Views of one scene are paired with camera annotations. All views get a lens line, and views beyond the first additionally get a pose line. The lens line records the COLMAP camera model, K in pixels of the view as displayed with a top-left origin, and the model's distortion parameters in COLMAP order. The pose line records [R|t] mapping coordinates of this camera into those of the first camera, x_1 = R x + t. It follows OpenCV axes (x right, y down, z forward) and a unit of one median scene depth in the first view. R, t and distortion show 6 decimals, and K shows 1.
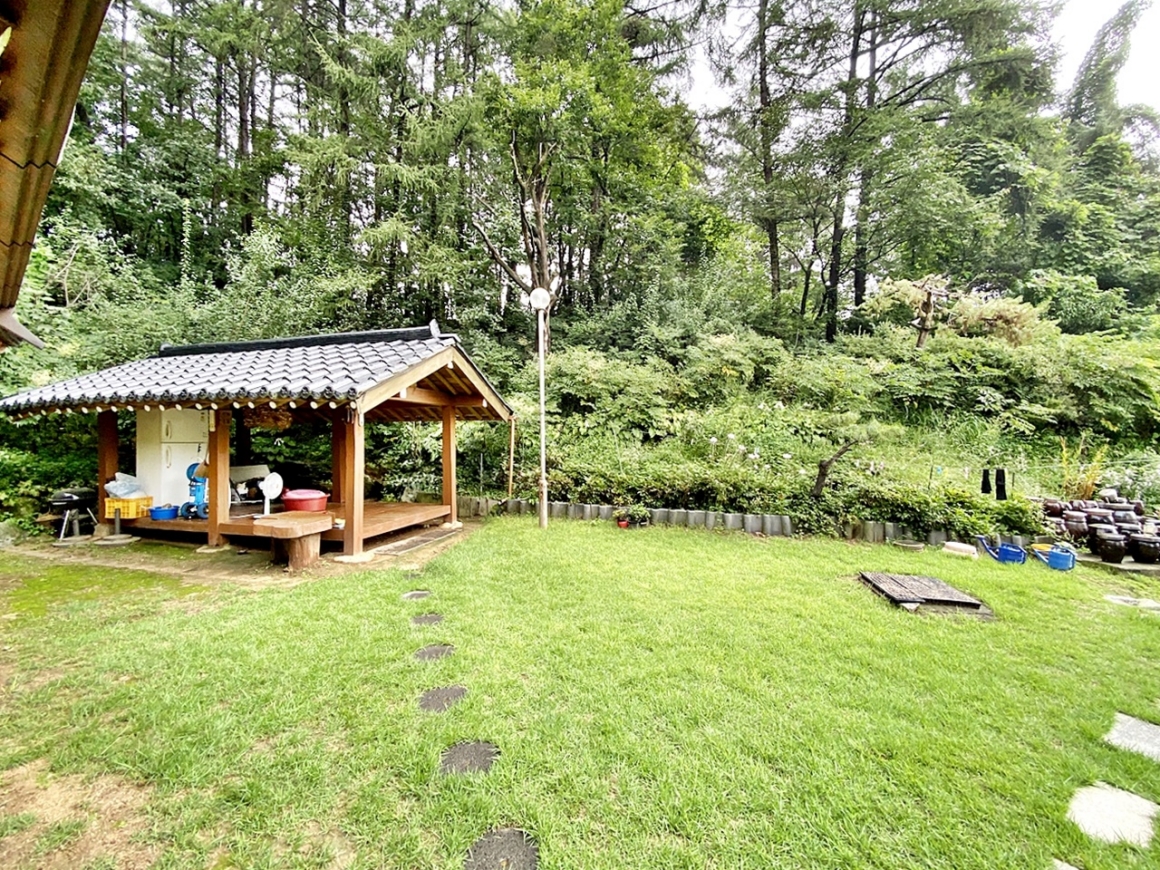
lens RADIAL K [[471.0, 0, 582.7], [0, 471.0, 432.9], [0, 0, 1]] dist [0.025589, -0.022473]
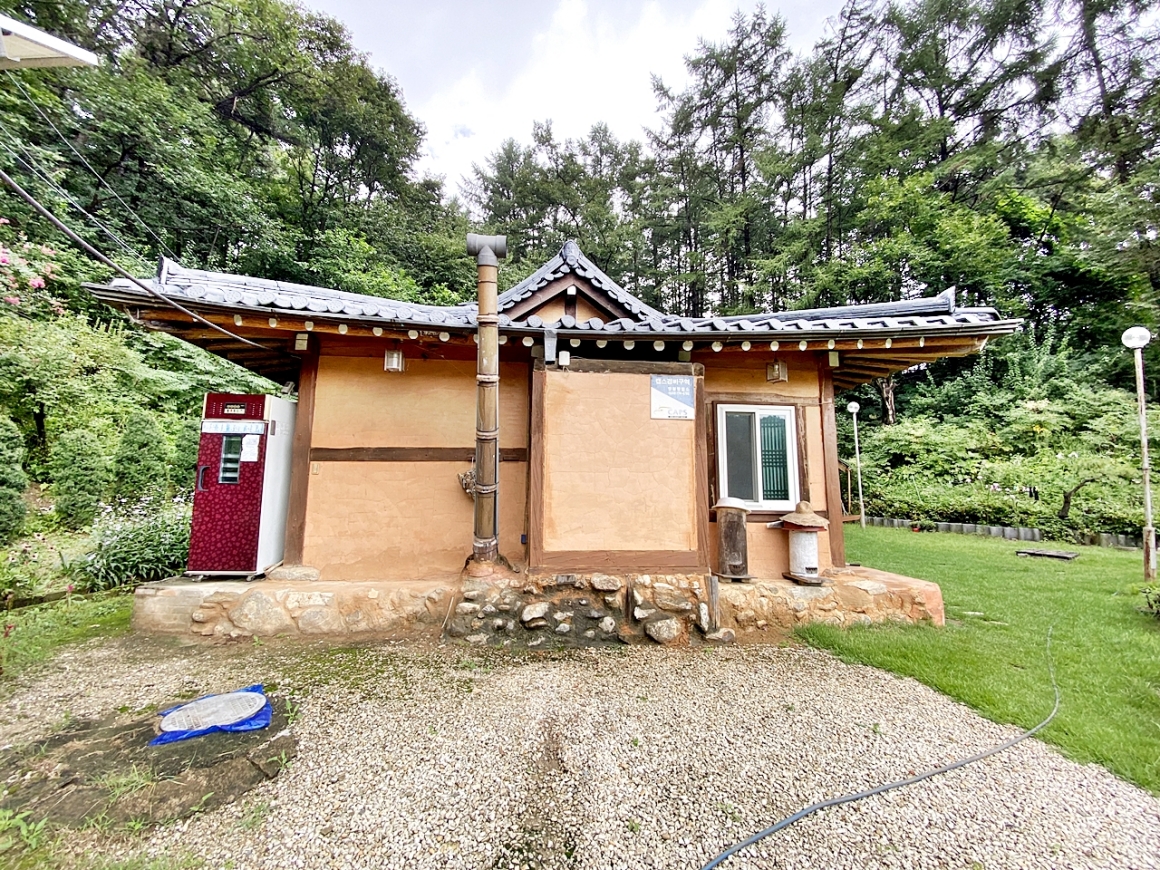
lens RADIAL K [[466.2, 0, 576.9], [0, 466.2, 433.5], [0, 0, 1]] dist [0.023916, -0.021730]
pose [[0.670840, -0.083594, -0.736875, 0.431384], [-0.001731, 0.993448, -0.114276, 0.032969], [0.741600, 0.077936, 0.666300, -0.855575]]
